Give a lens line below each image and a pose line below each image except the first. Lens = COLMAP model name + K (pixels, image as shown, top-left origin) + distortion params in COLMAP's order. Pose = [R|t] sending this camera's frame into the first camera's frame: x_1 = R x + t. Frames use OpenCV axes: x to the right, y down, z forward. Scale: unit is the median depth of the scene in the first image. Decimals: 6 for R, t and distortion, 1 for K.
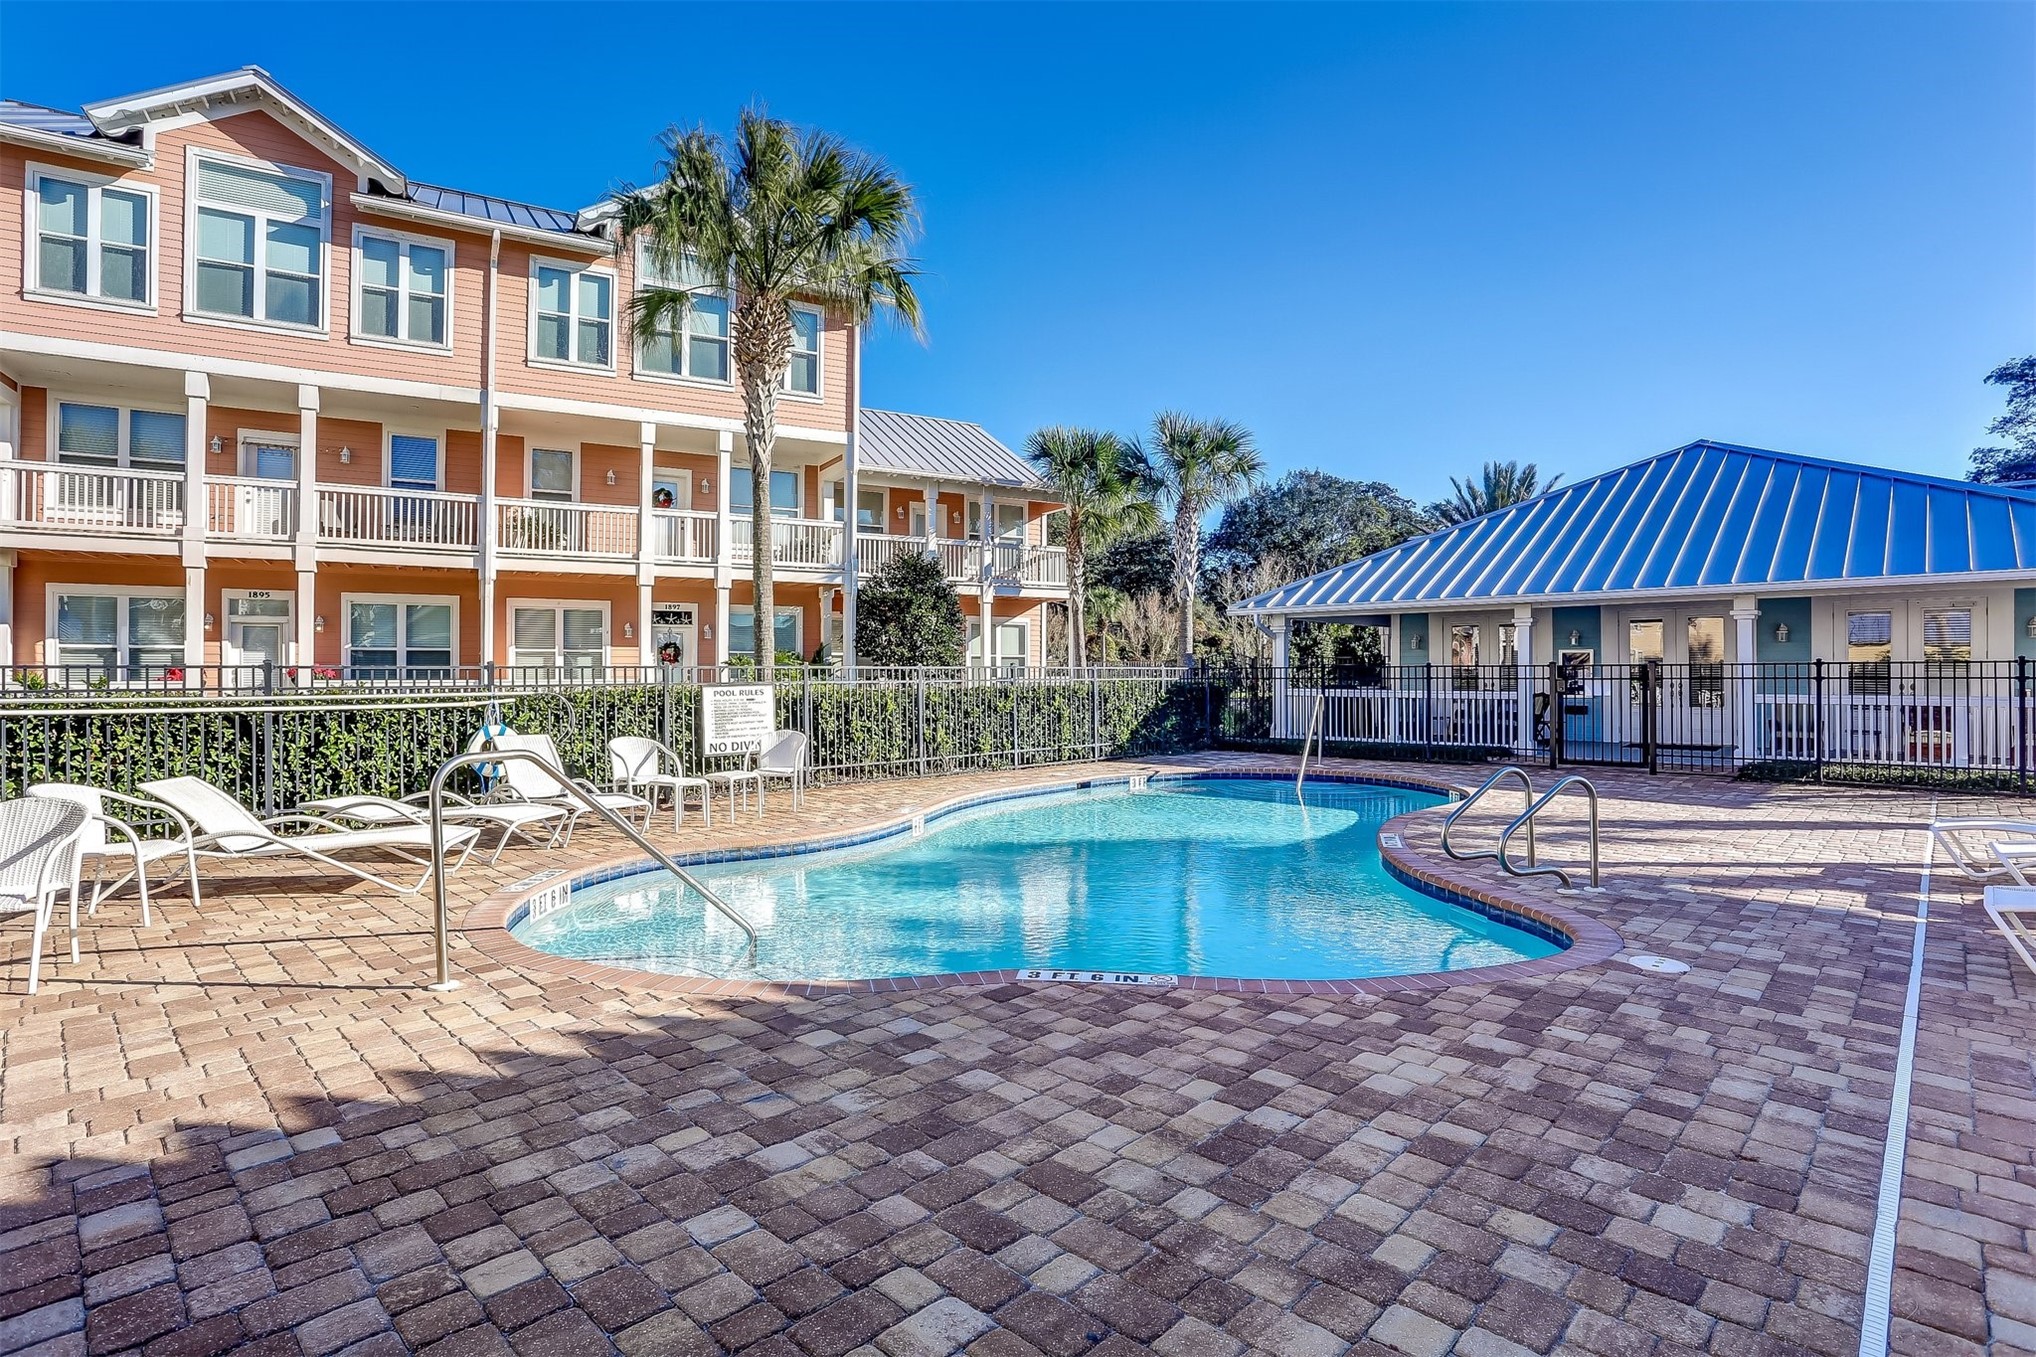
lens RADIAL K [[1000.1, 0, 1018.0], [0, 1000.1, 678.5], [0, 0, 1]] dist [-0.003557, -0.000881]
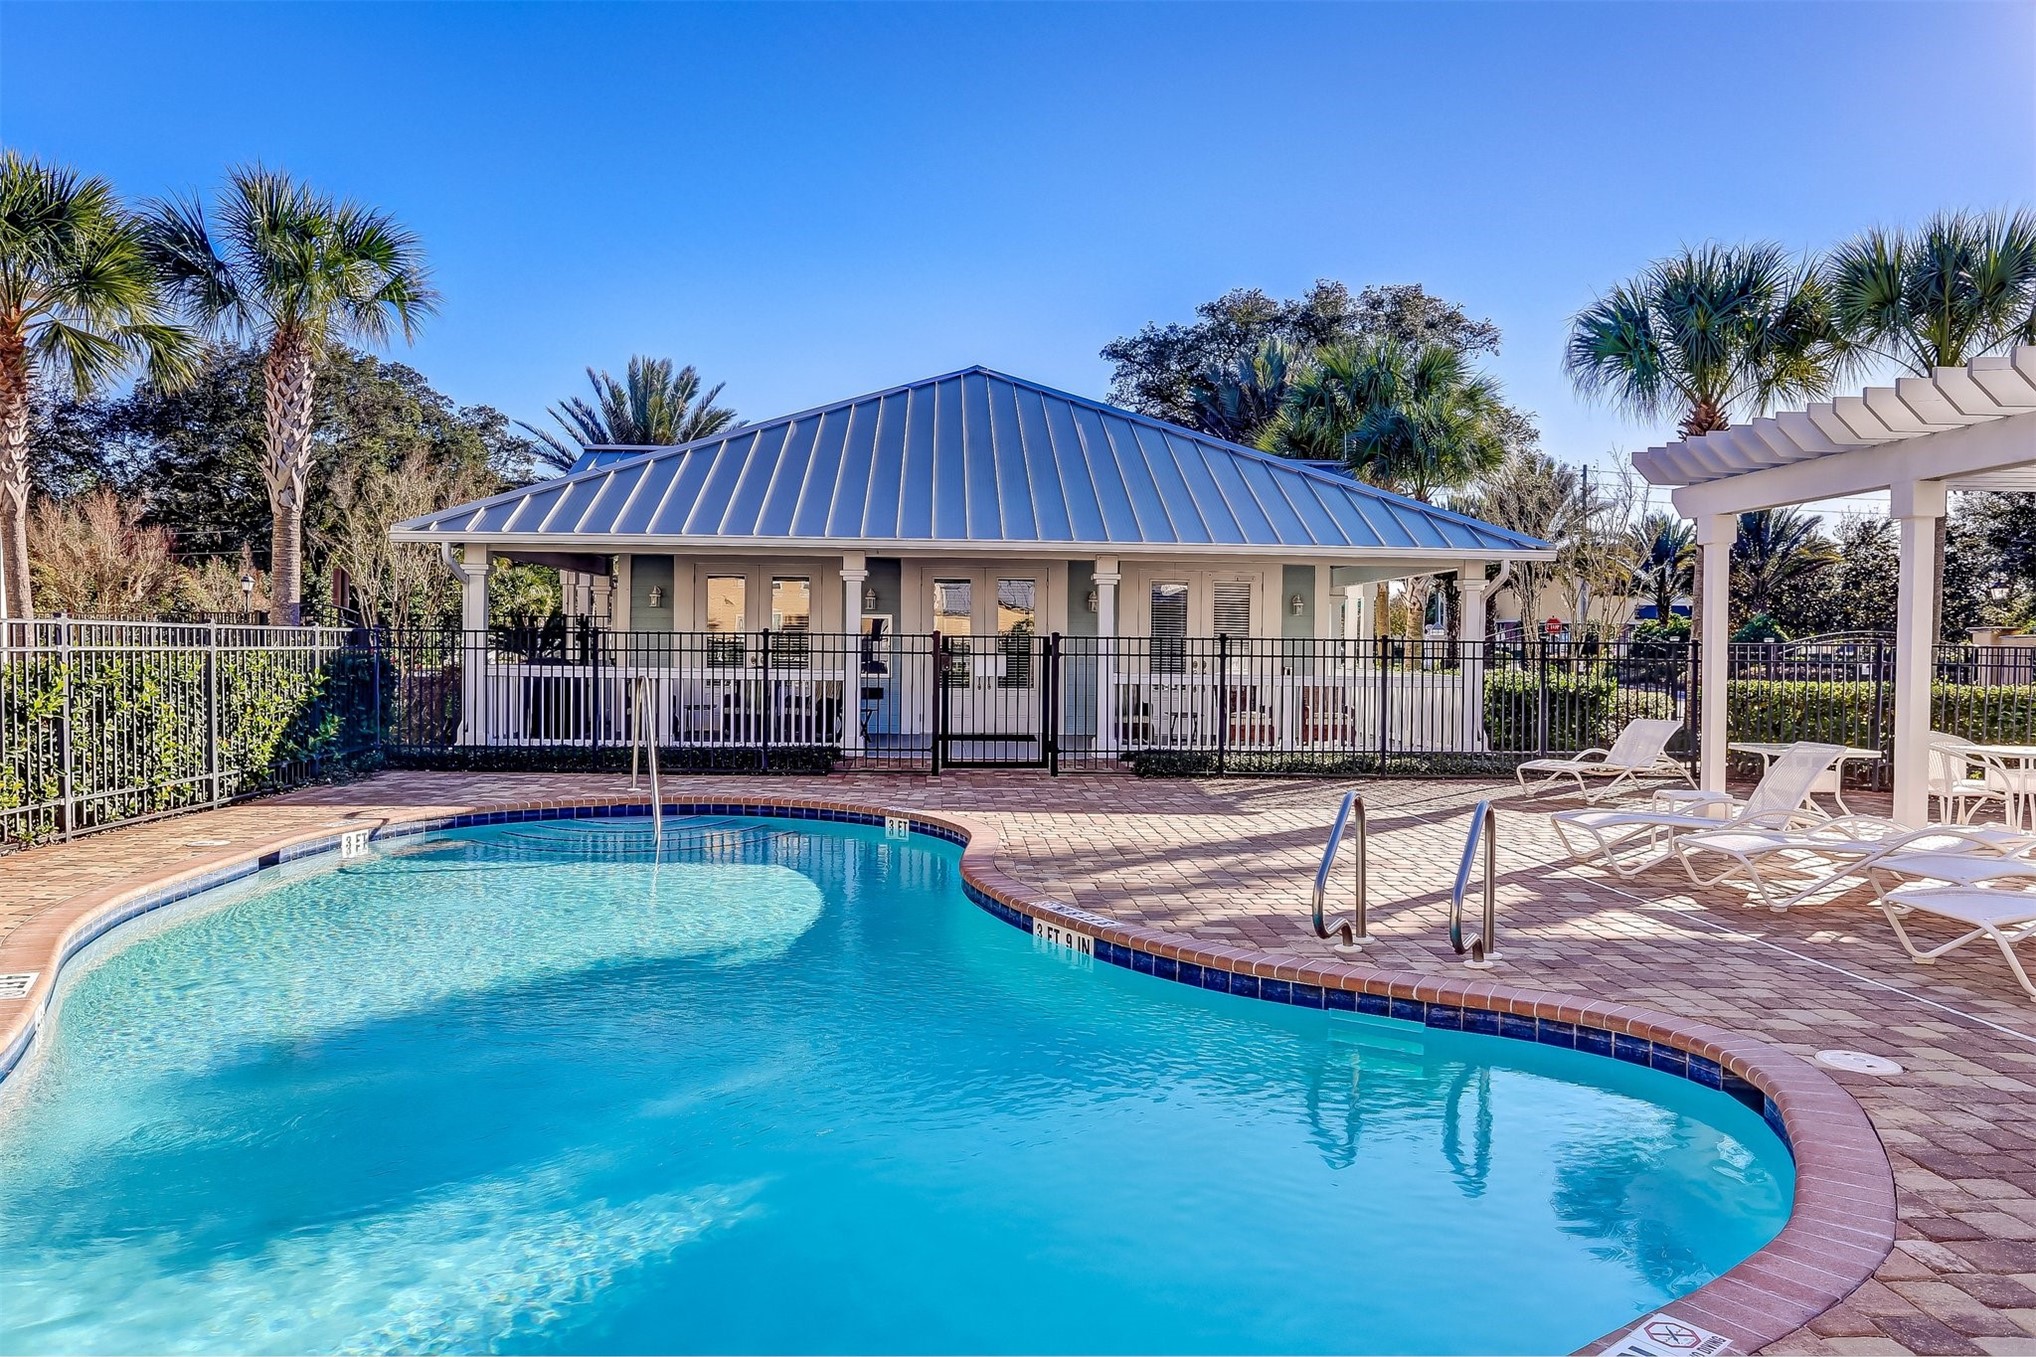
lens RADIAL K [[1379.9, 0, 1018.0], [0, 1379.9, 678.5], [0, 0, 1]] dist [-0.006114, 0.002837]
pose [[0.703046, -0.006481, 0.711115, -0.114371], [-0.009646, 0.999780, 0.018648, -0.000665], [-0.711079, -0.019970, 0.702828, 0.177378]]
